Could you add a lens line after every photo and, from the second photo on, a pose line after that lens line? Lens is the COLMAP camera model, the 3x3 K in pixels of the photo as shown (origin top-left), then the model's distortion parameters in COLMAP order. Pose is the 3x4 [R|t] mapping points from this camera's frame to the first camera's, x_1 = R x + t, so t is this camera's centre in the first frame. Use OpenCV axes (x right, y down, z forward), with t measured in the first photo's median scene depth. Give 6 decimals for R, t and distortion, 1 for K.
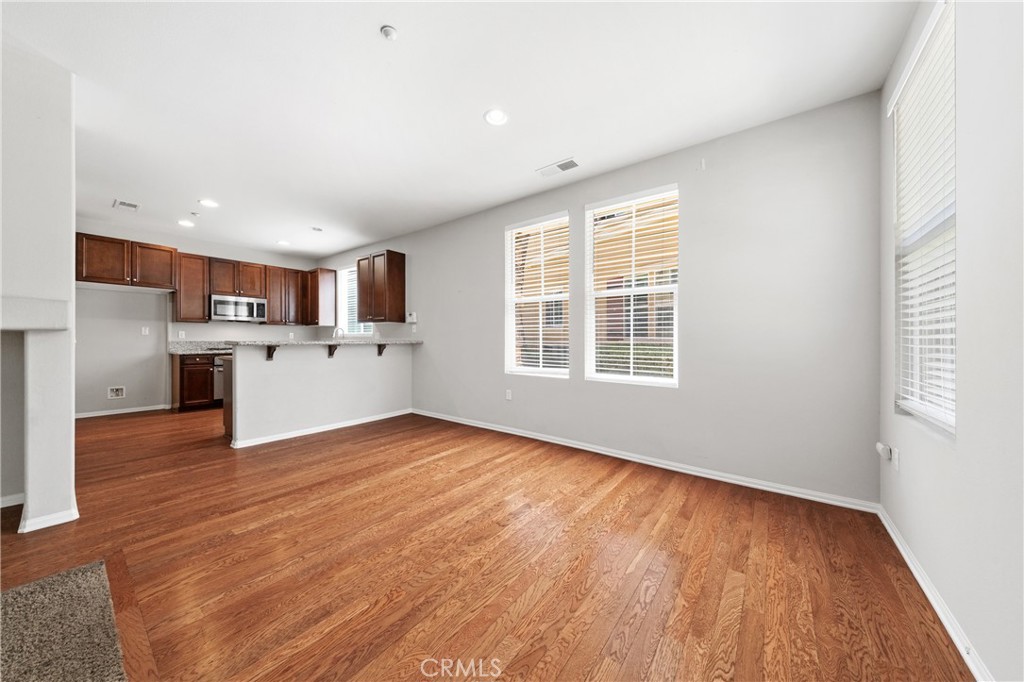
lens RADIAL K [[344.3, 0, 505.5], [0, 344.3, 337.7], [0, 0, 1]] dist [0.010732, -0.002506]
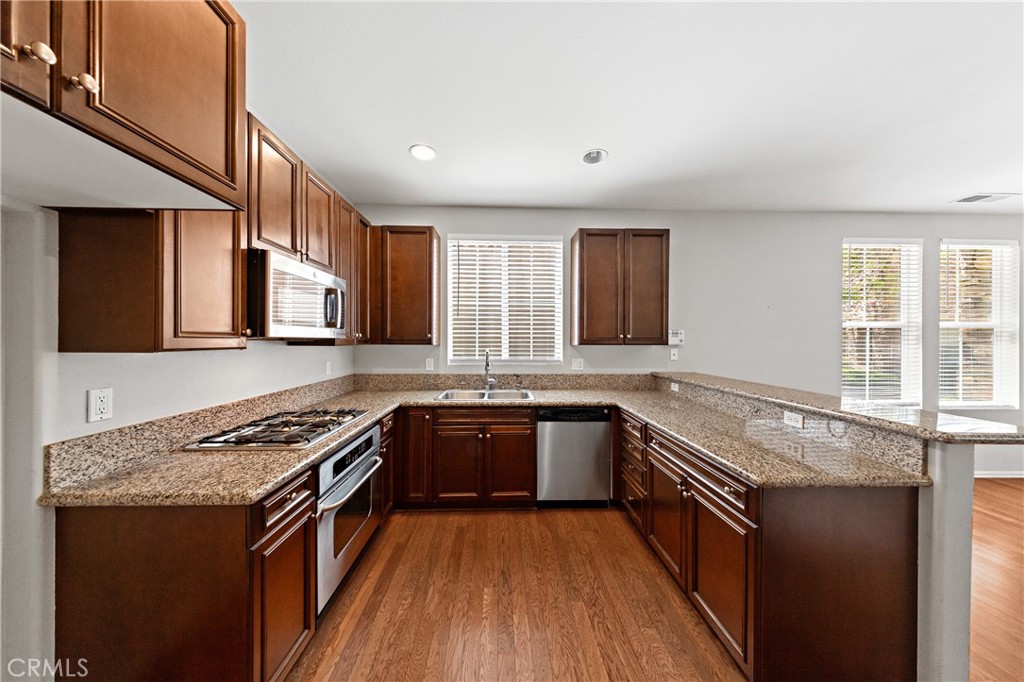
lens RADIAL K [[317.1, 0, 506.1], [0, 317.1, 338.3], [0, 0, 1]] dist [-0.000821, -0.000008]
pose [[0.772710, 0.002460, 0.634754, -1.096877], [-0.002267, 0.999997, -0.001116, -0.066858], [-0.634755, -0.000577, 0.772713, 0.866576]]
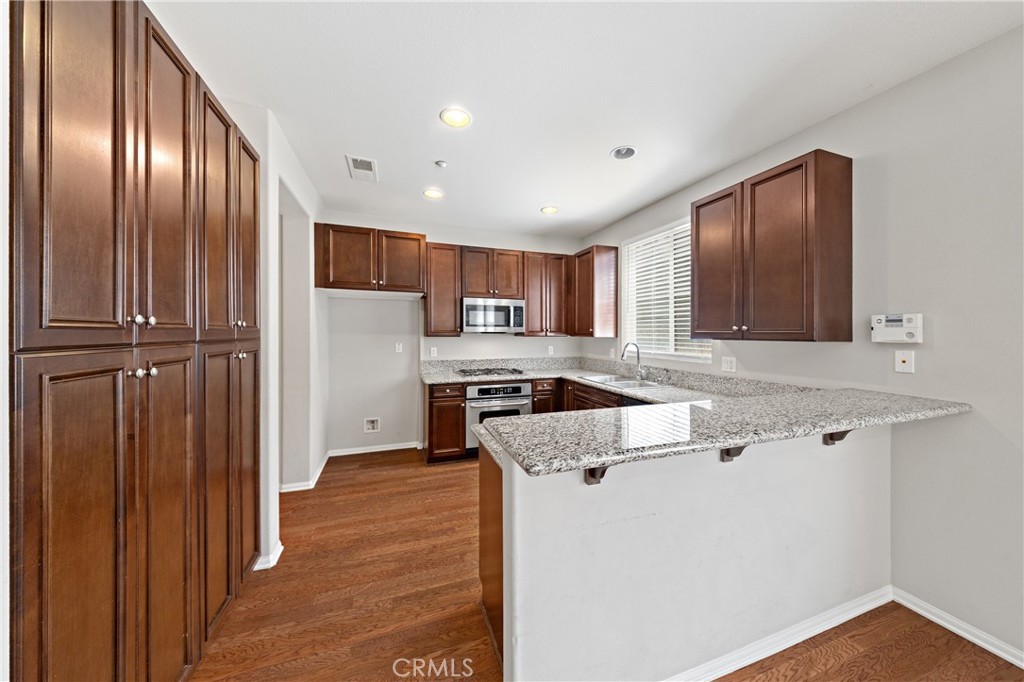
lens RADIAL K [[344.3, 0, 514.7], [0, 344.3, 324.9], [0, 0, 1]] dist [0.010732, -0.002506]
pose [[0.846134, -0.014068, -0.532784, -0.489046], [0.002595, 0.999748, -0.022277, -0.066304], [0.532964, 0.017466, 0.845958, 0.586597]]
